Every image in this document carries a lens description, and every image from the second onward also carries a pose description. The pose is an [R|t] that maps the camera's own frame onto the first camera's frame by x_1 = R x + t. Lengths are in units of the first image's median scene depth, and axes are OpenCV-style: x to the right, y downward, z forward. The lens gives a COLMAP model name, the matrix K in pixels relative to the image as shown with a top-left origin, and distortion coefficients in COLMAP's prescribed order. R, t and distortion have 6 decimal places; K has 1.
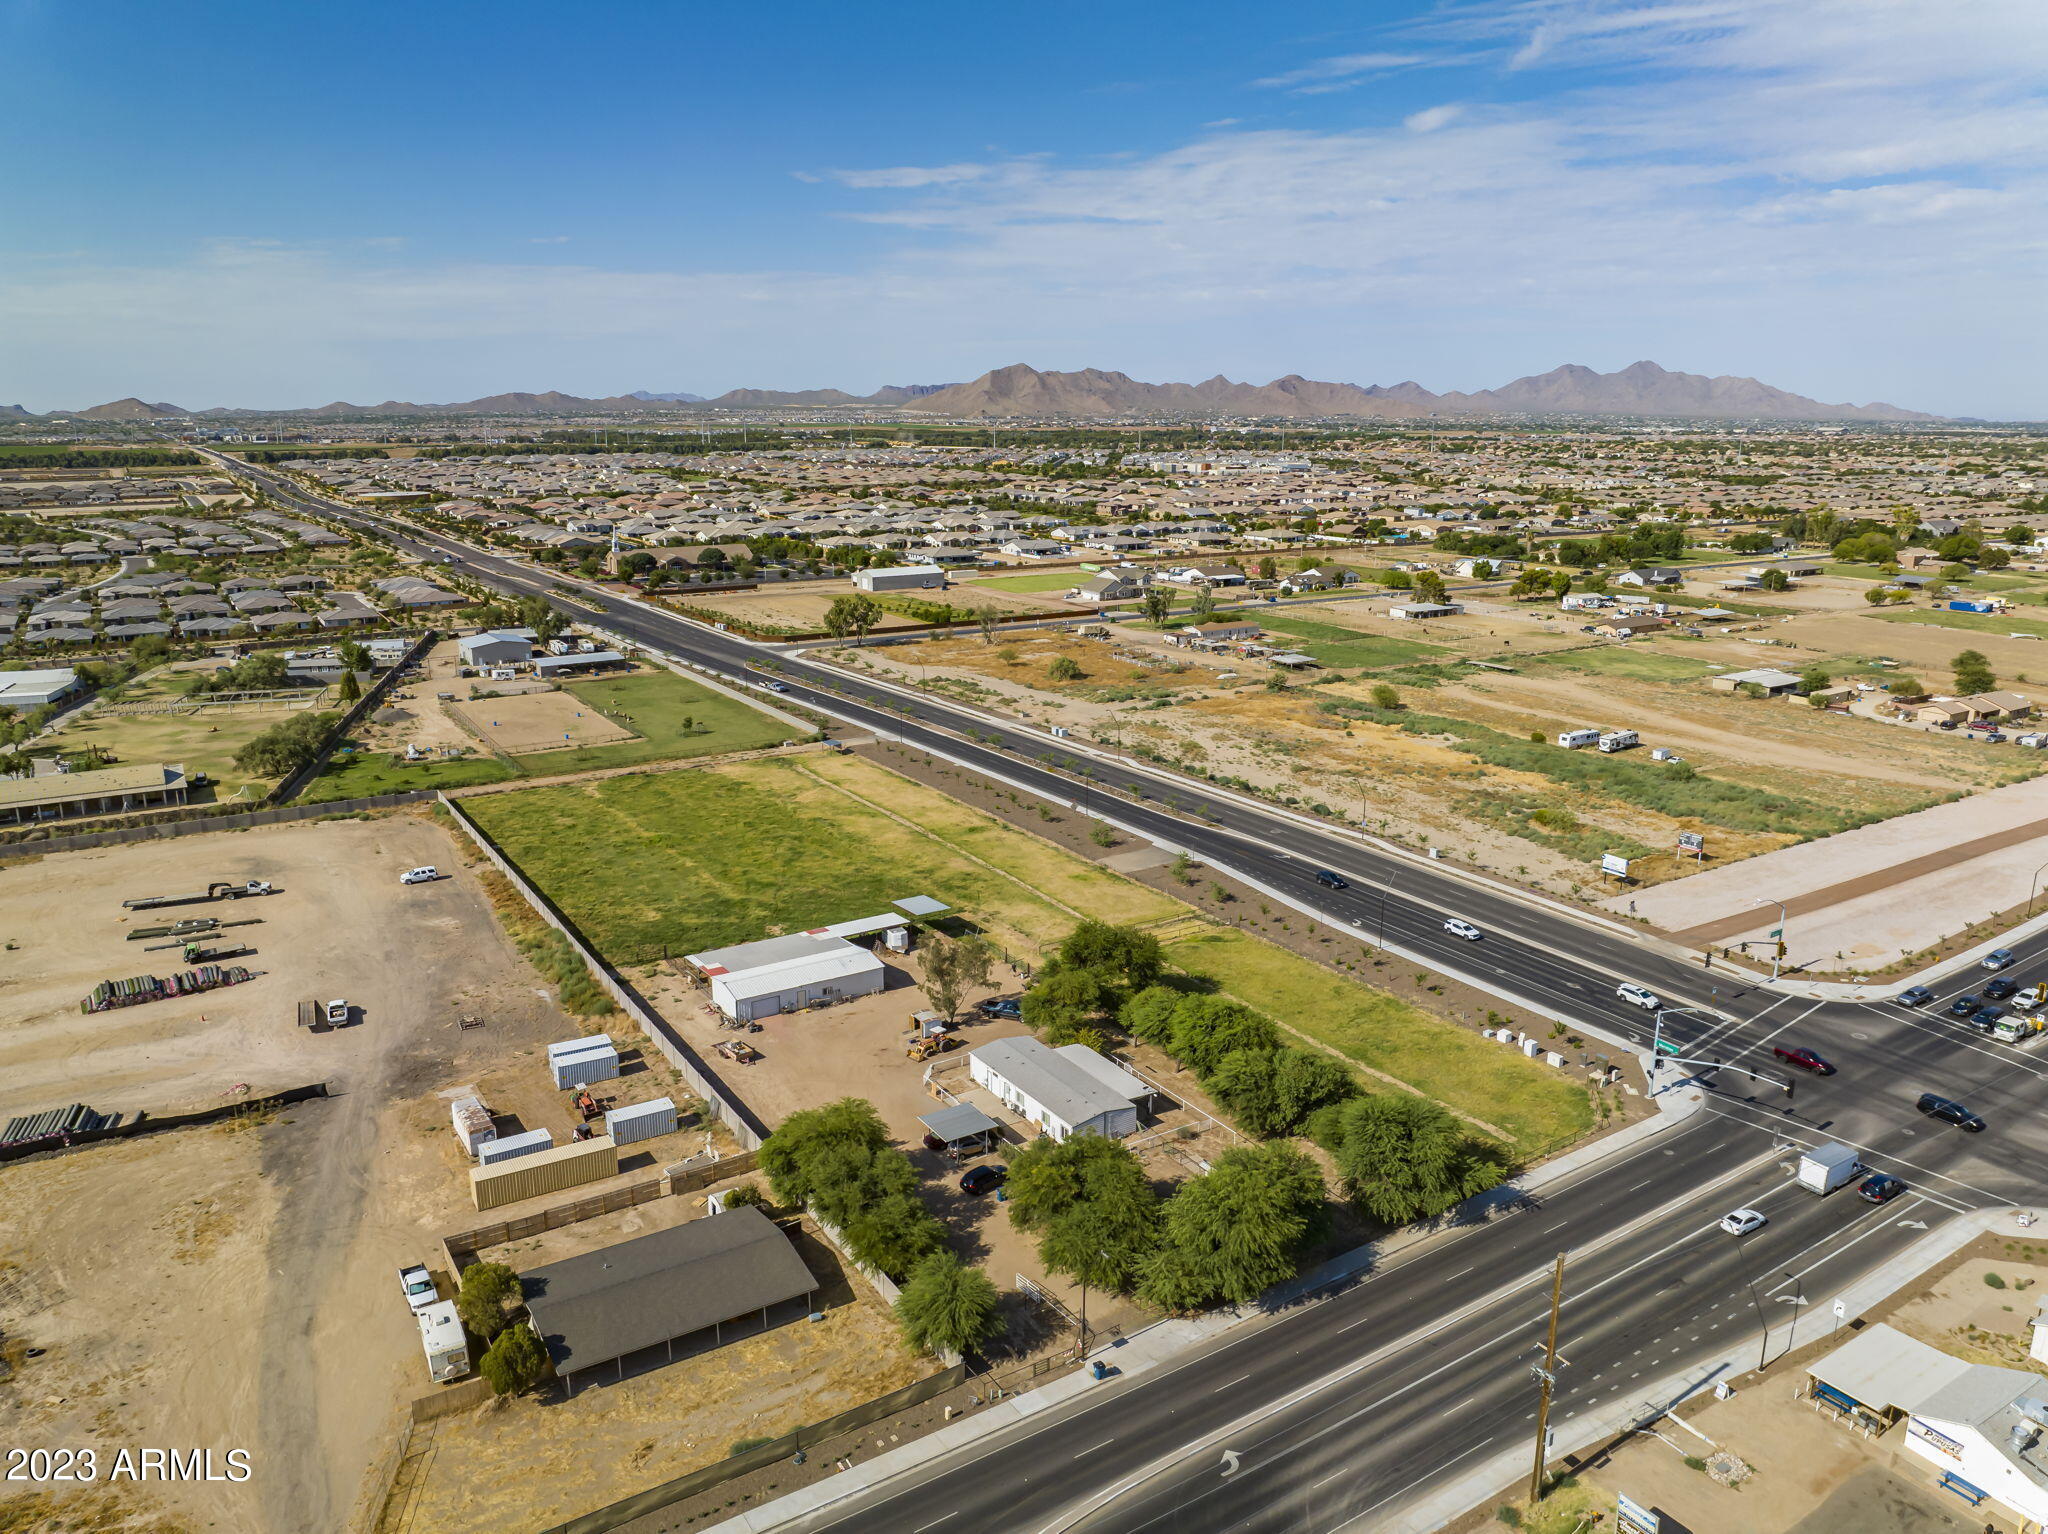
lens RADIAL K [[1444.8, 0, 1032.8], [0, 1444.8, 741.8], [0, 0, 1]] dist [-0.044277, 0.013399]
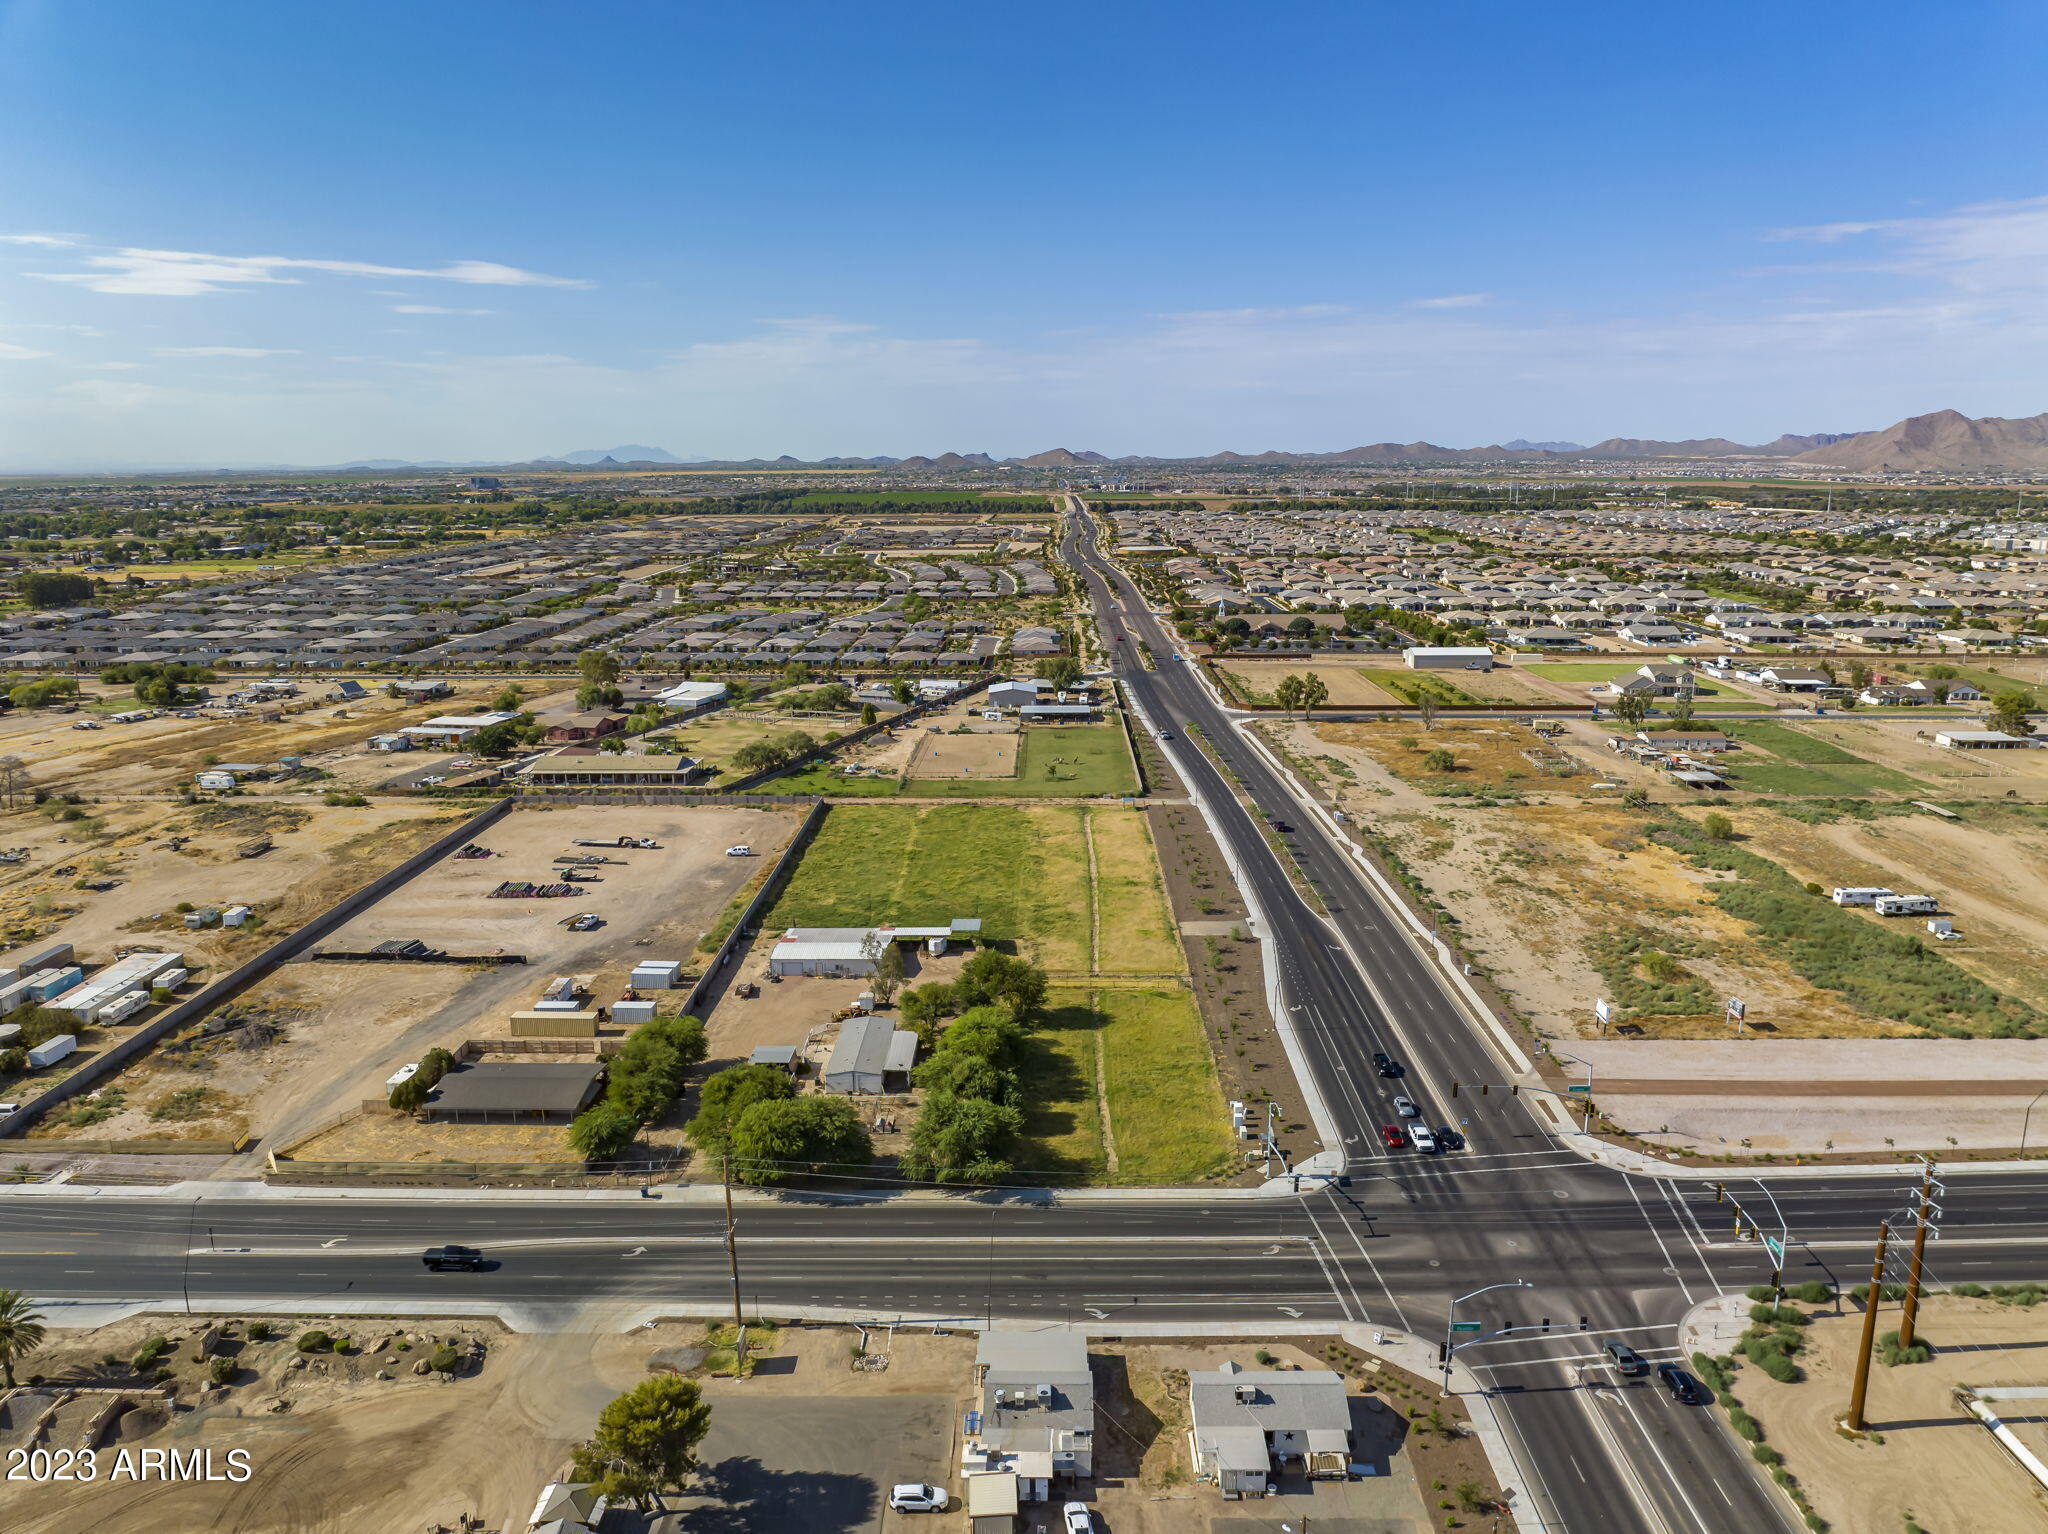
lens RADIAL K [[1444.8, 0, 1031.8], [0, 1444.8, 760.8], [0, 0, 1]] dist [-0.044277, 0.013399]
pose [[0.834386, 0.108726, -0.540351, 0.541464], [-0.119144, 0.992752, 0.015779, -0.050571], [0.538150, 0.051214, 0.841292, -0.060164]]
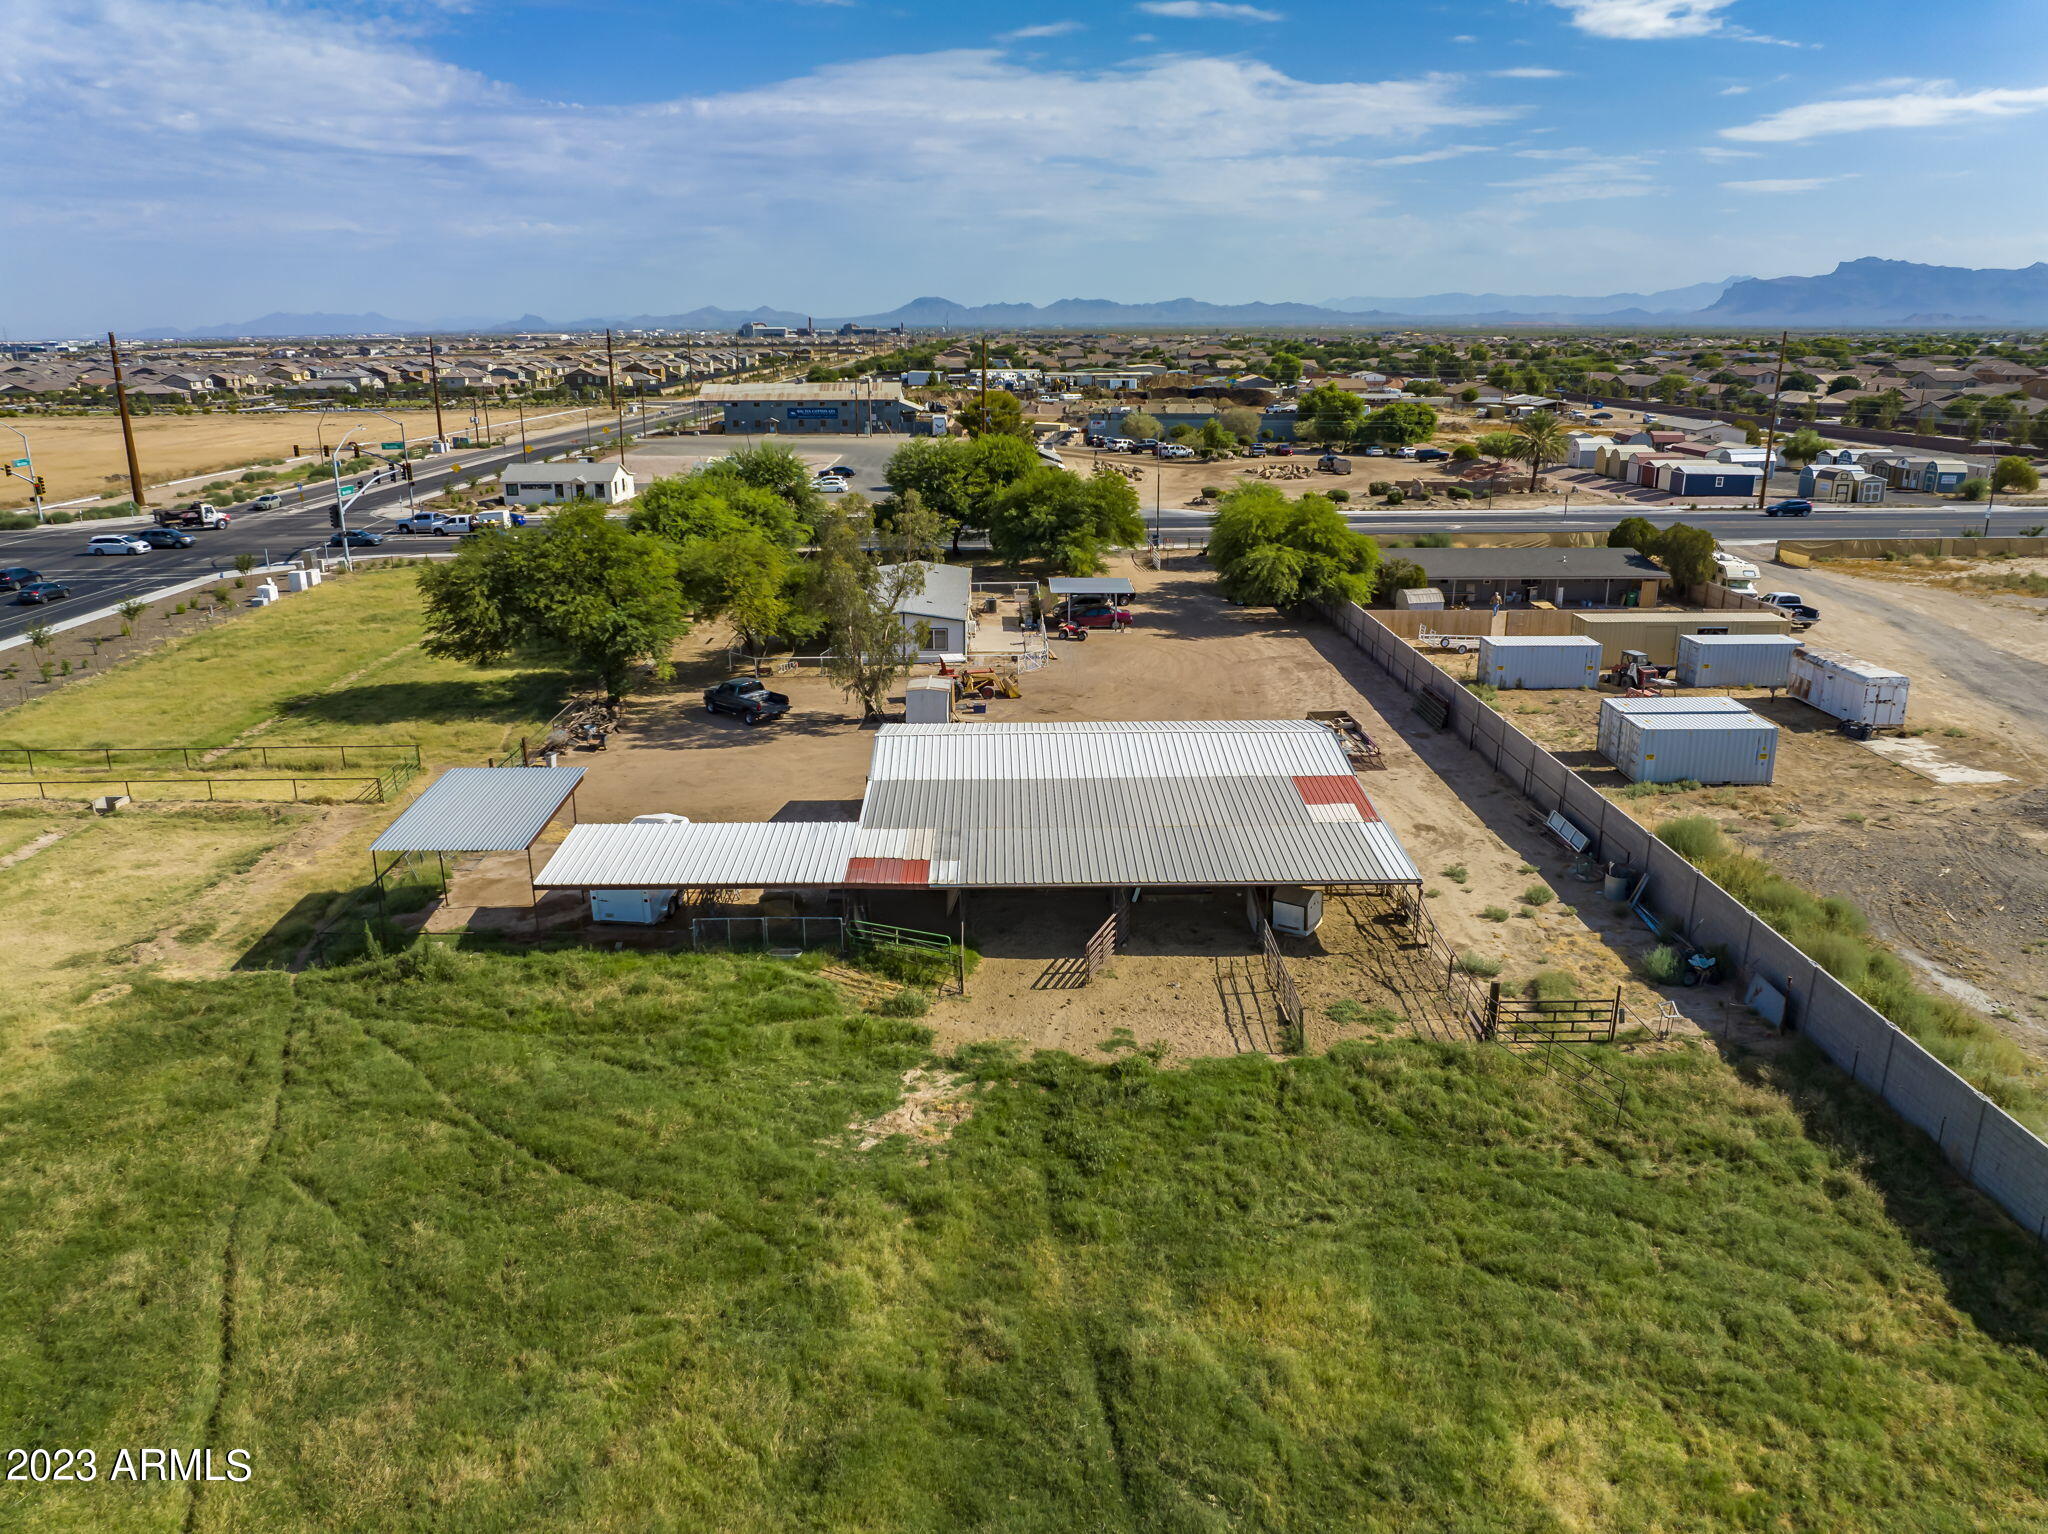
lens RADIAL K [[1444.8, 0, 1032.2], [0, 1444.8, 731.0], [0, 0, 1]] dist [-0.044277, 0.013399]
pose [[-0.853902, -0.139380, 0.501423, -0.235835], [0.121065, 0.883841, 0.451849, -0.002557], [-0.506157, 0.446540, -0.737840, 0.928043]]
